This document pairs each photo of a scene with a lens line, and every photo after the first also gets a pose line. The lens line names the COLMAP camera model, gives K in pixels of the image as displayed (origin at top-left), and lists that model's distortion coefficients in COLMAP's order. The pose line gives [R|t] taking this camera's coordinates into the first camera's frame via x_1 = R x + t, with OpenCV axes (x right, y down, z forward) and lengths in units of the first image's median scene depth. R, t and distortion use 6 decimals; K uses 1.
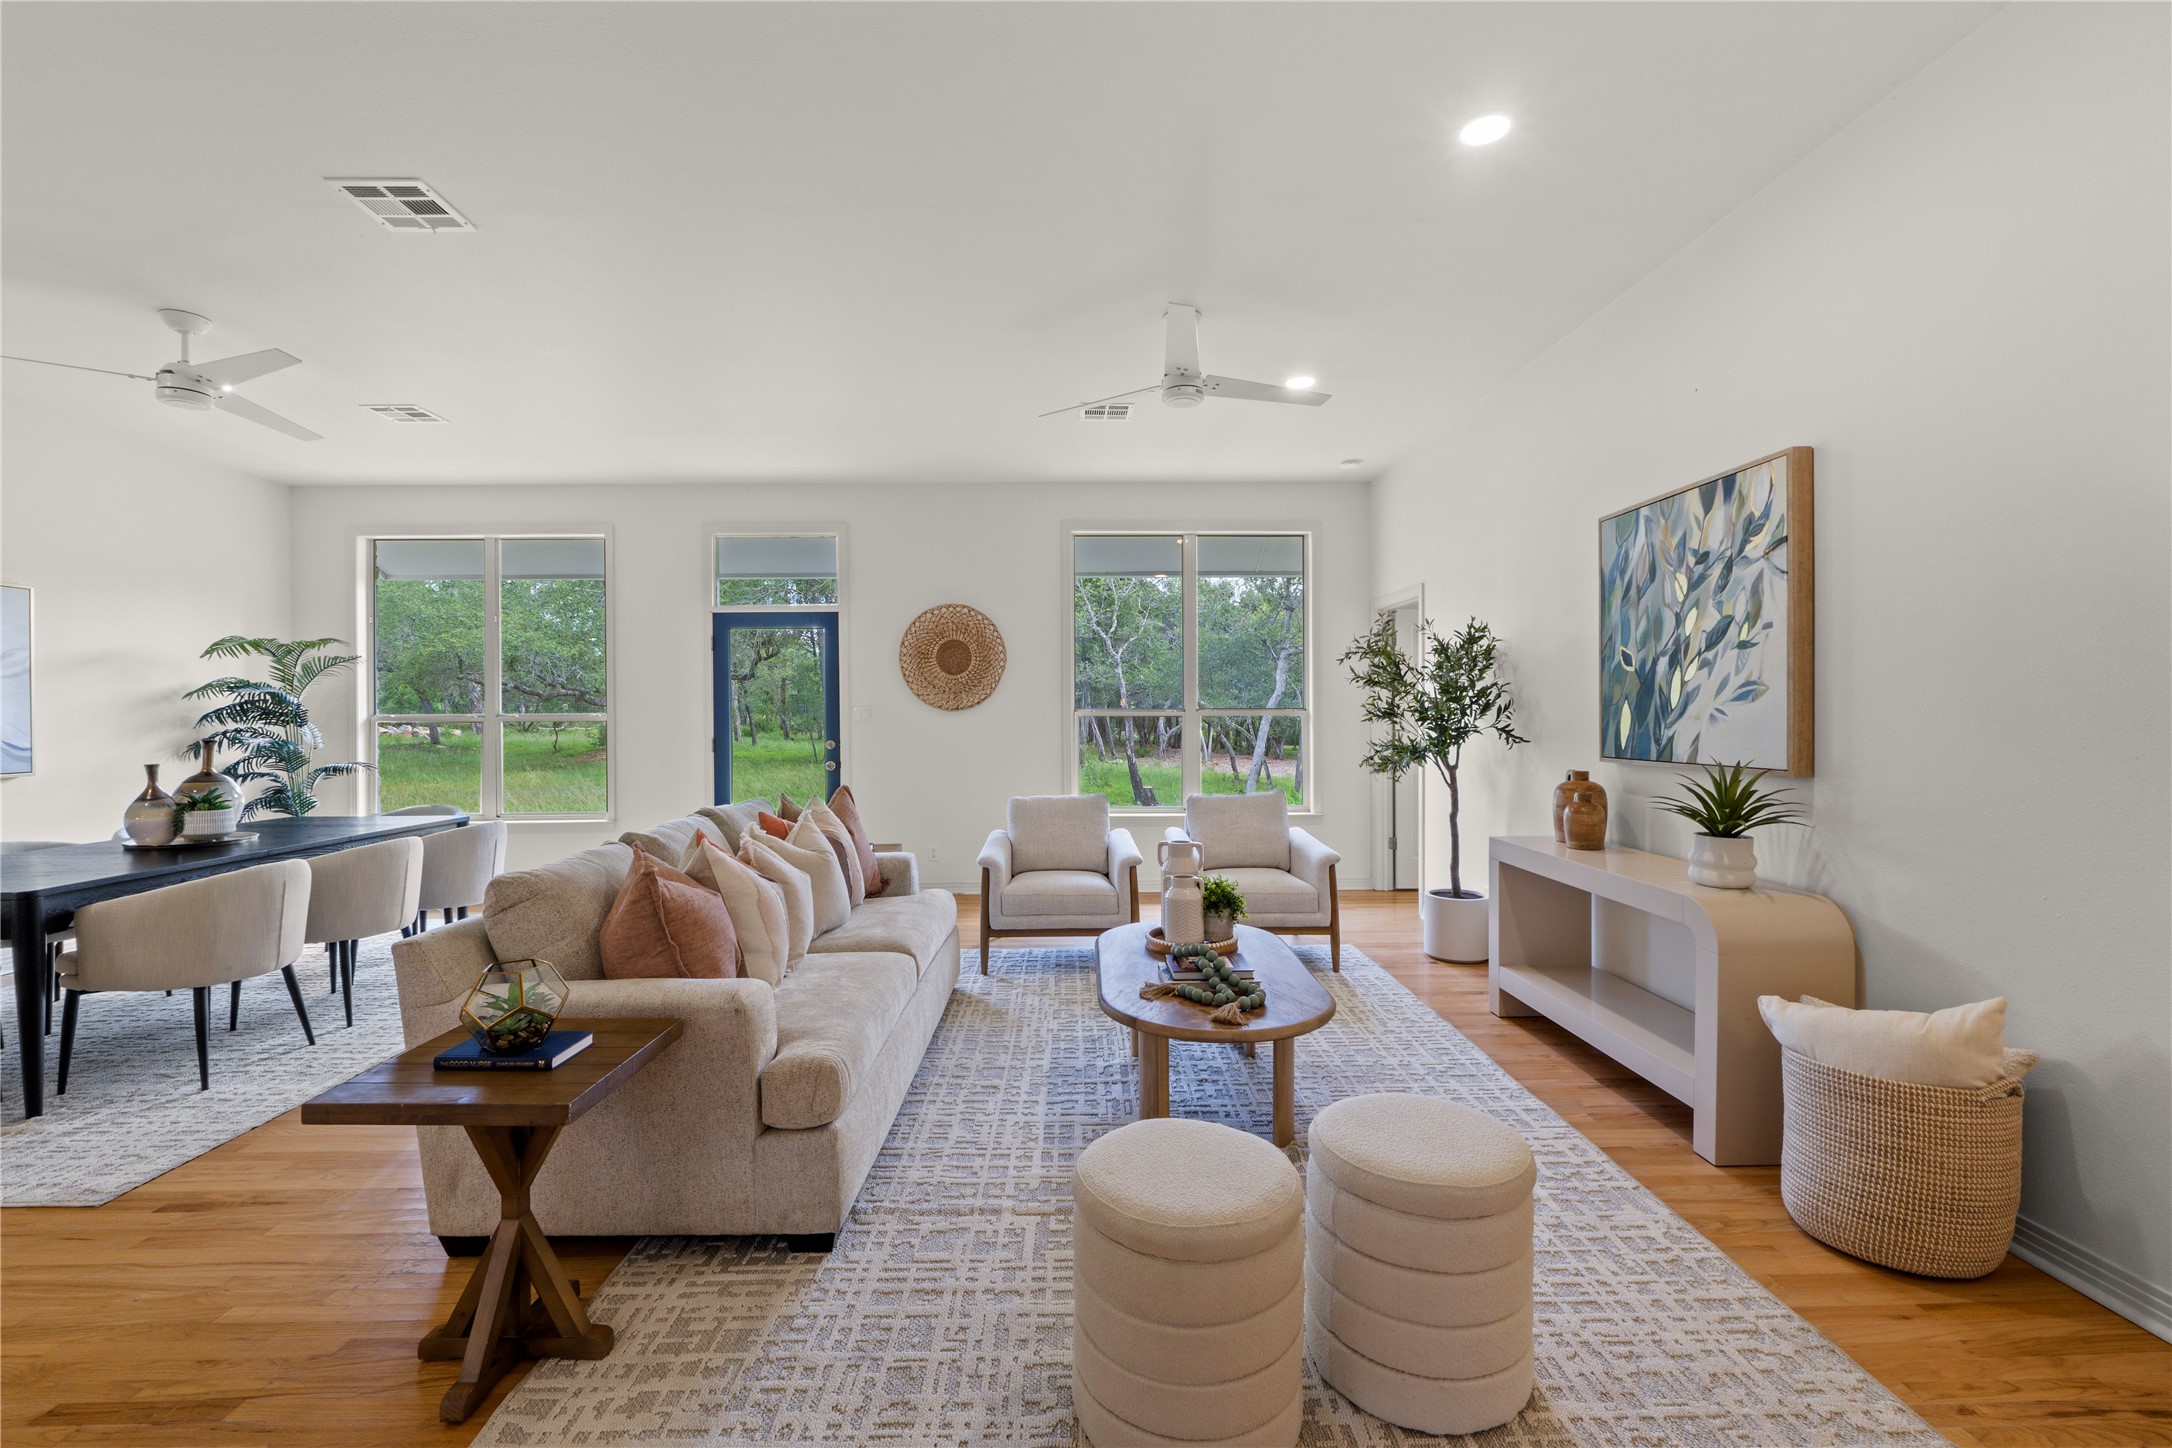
lens RADIAL K [[923.8, 0, 1086.0], [0, 923.8, 724.0], [0, 0, 1]] dist [-0.008019, 0.000643]
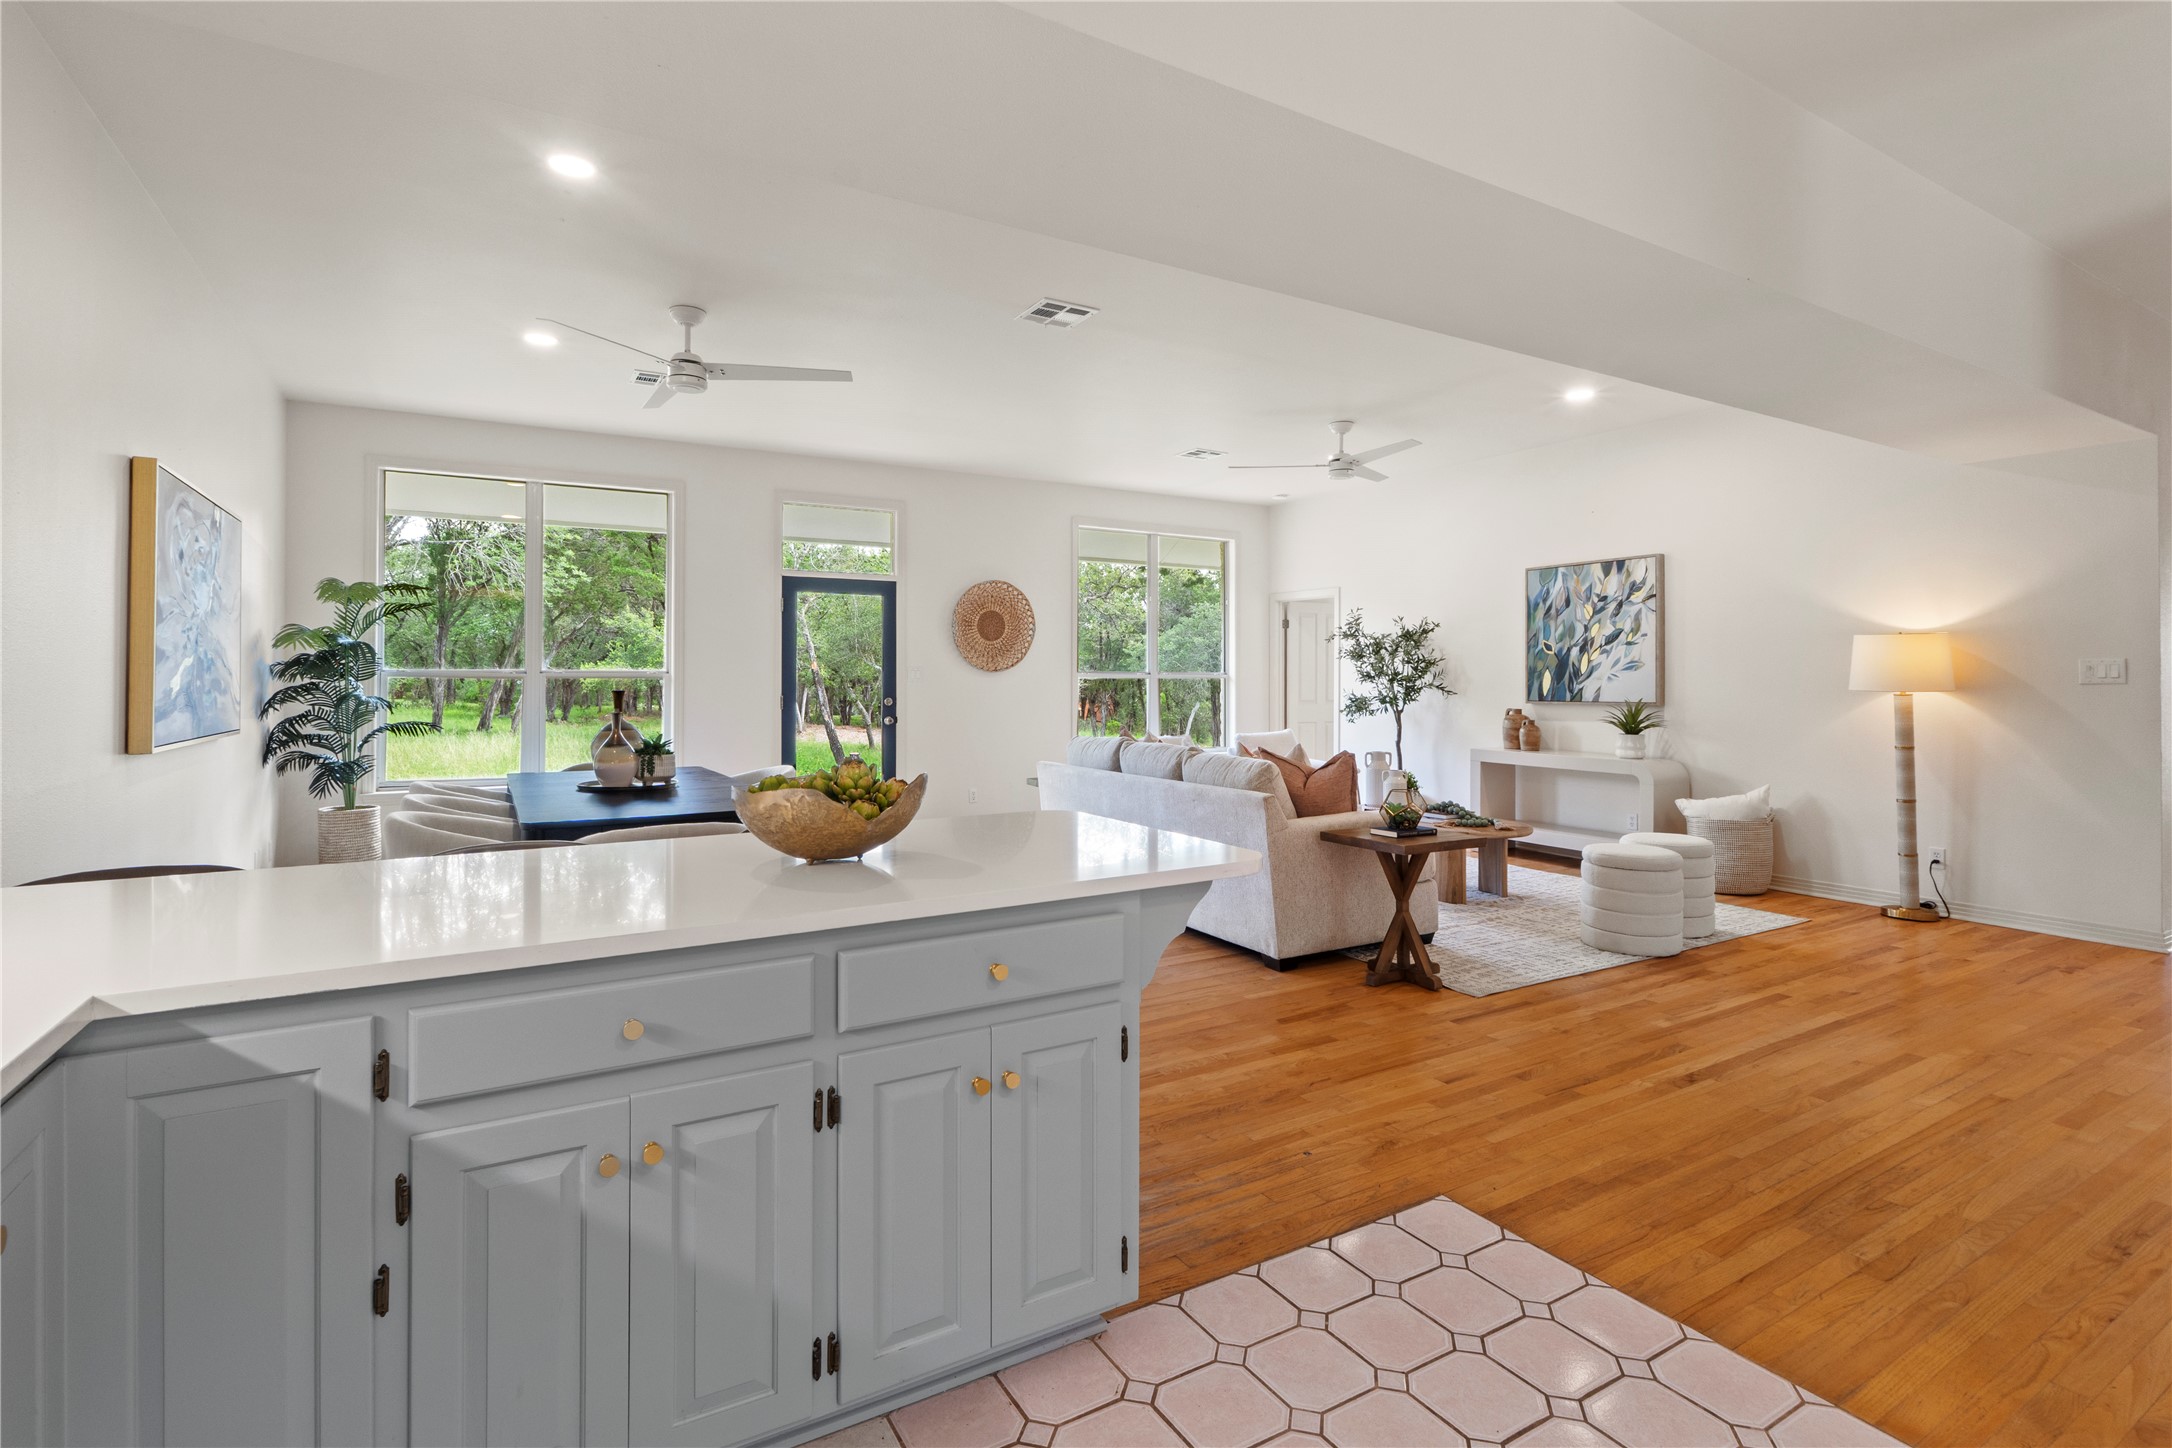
lens RADIAL K [[1032.7, 0, 1091.9], [0, 1032.7, 688.6], [0, 0, 1]] dist [-0.003690, -0.000475]
pose [[0.869551, 0.002749, 0.493835, -1.301666], [-0.000877, 0.999992, -0.004023, 0.023059], [-0.493842, 0.003065, 0.869546, -0.371168]]
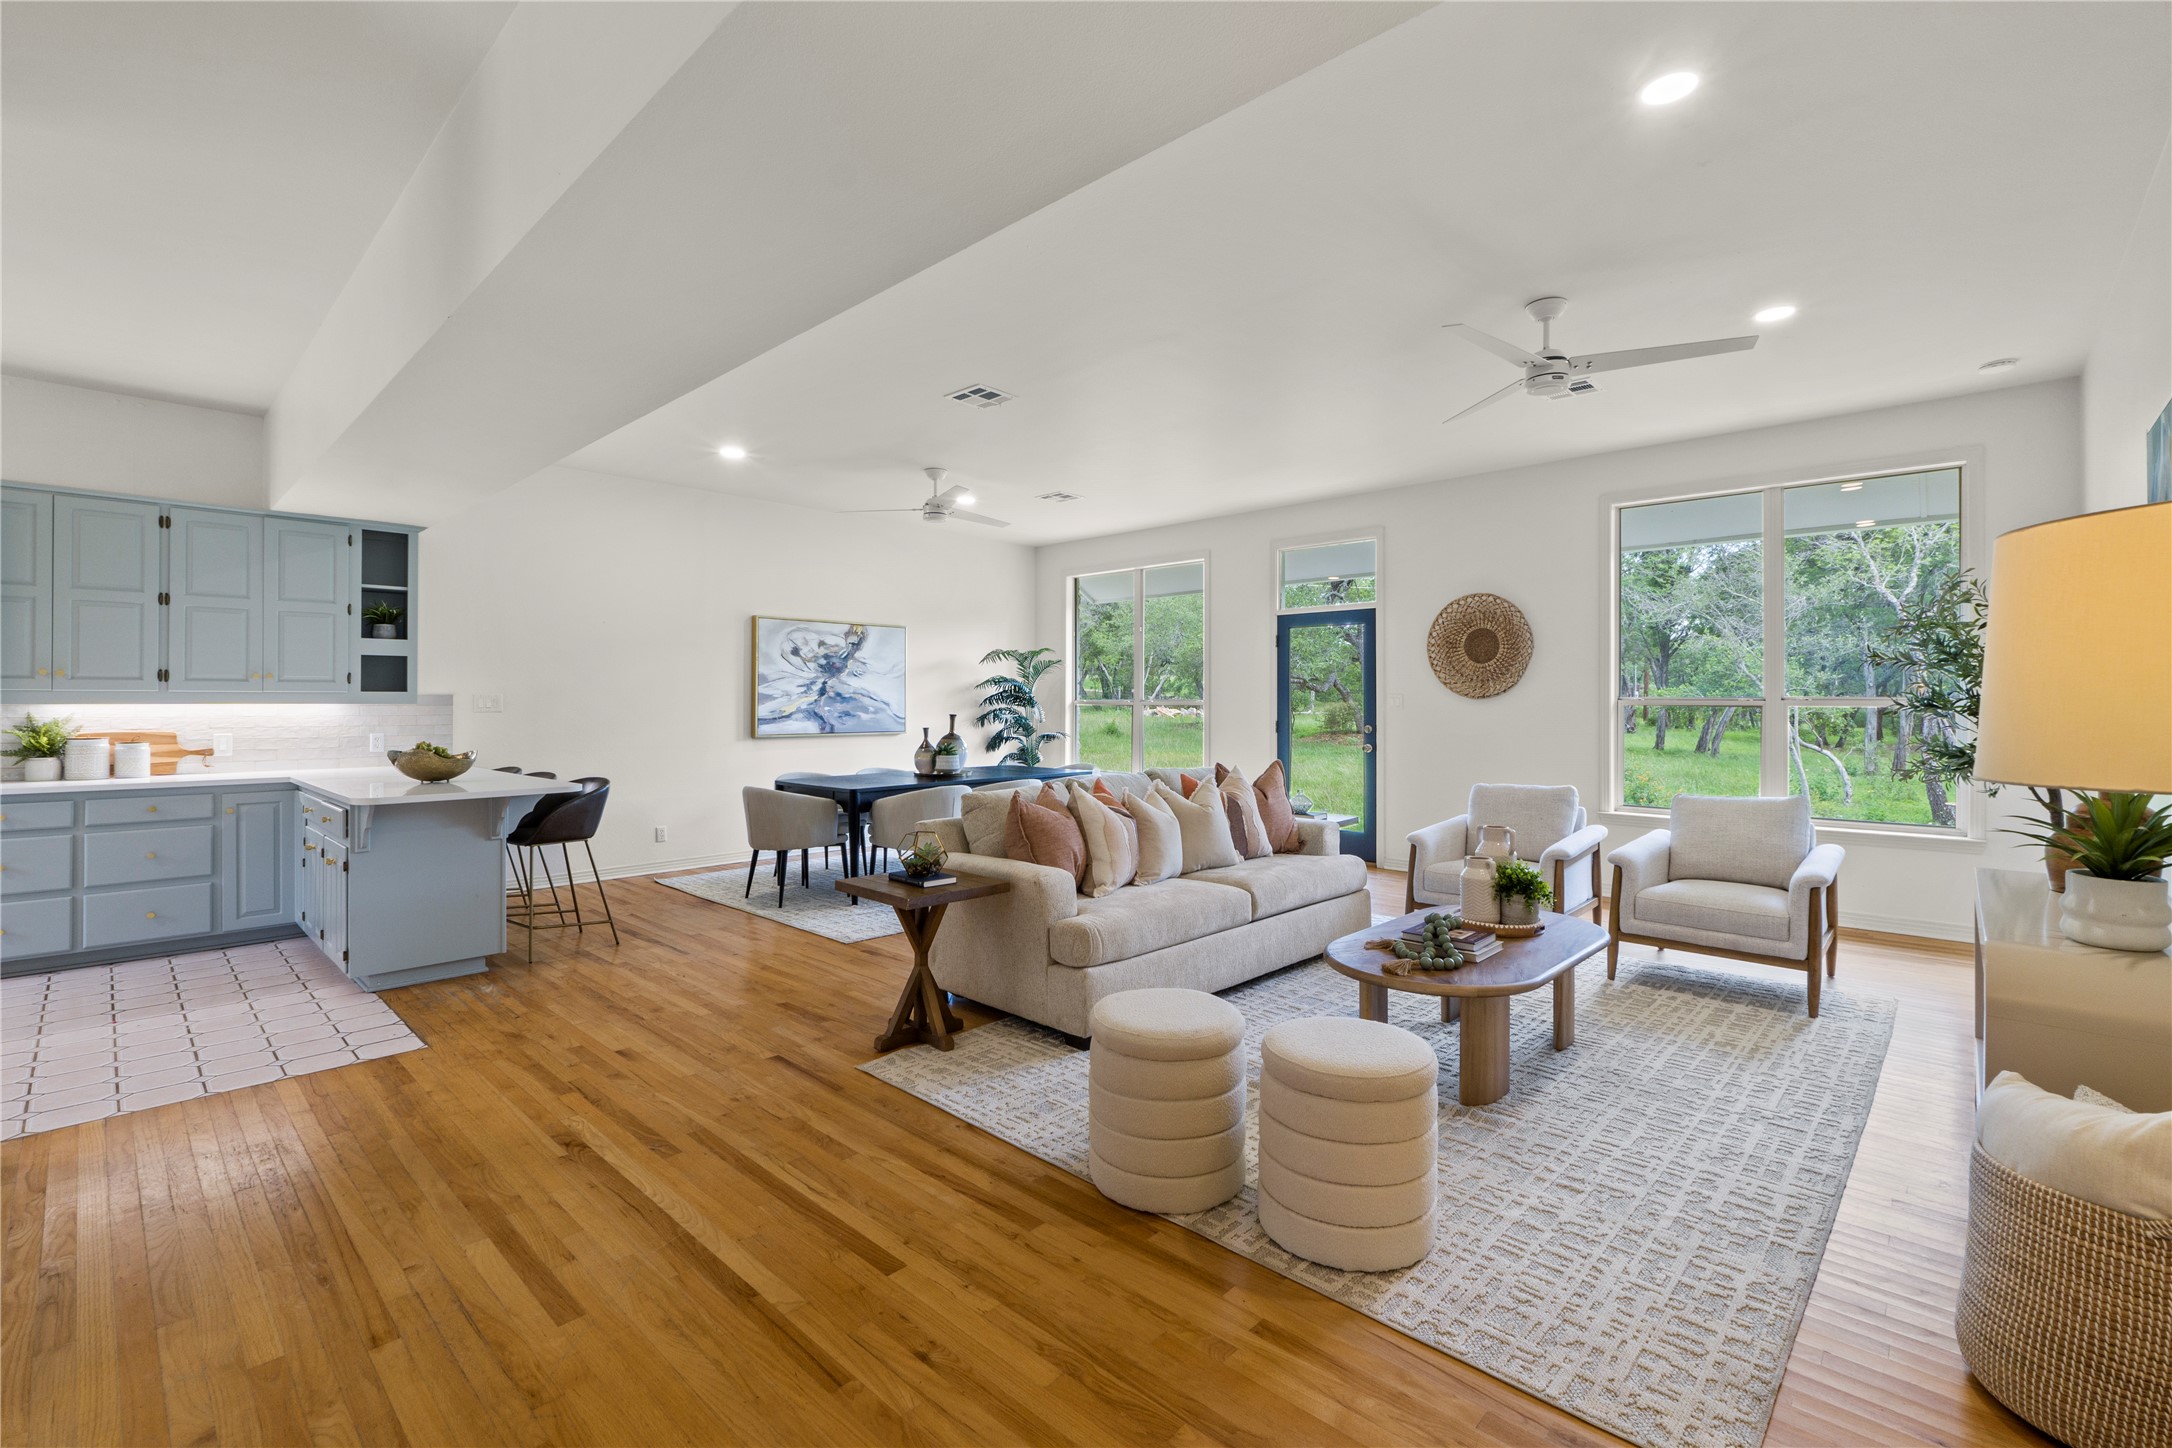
lens RADIAL K [[950.3, 0, 1082.1], [0, 950.3, 701.4], [0, 0, 1]] dist [-0.006727, 0.000175]
pose [[0.709688, 0.006196, -0.704489, 0.538391], [-0.013022, 0.999906, -0.004323, -0.002080], [0.704396, 0.012242, 0.709702, -0.086701]]
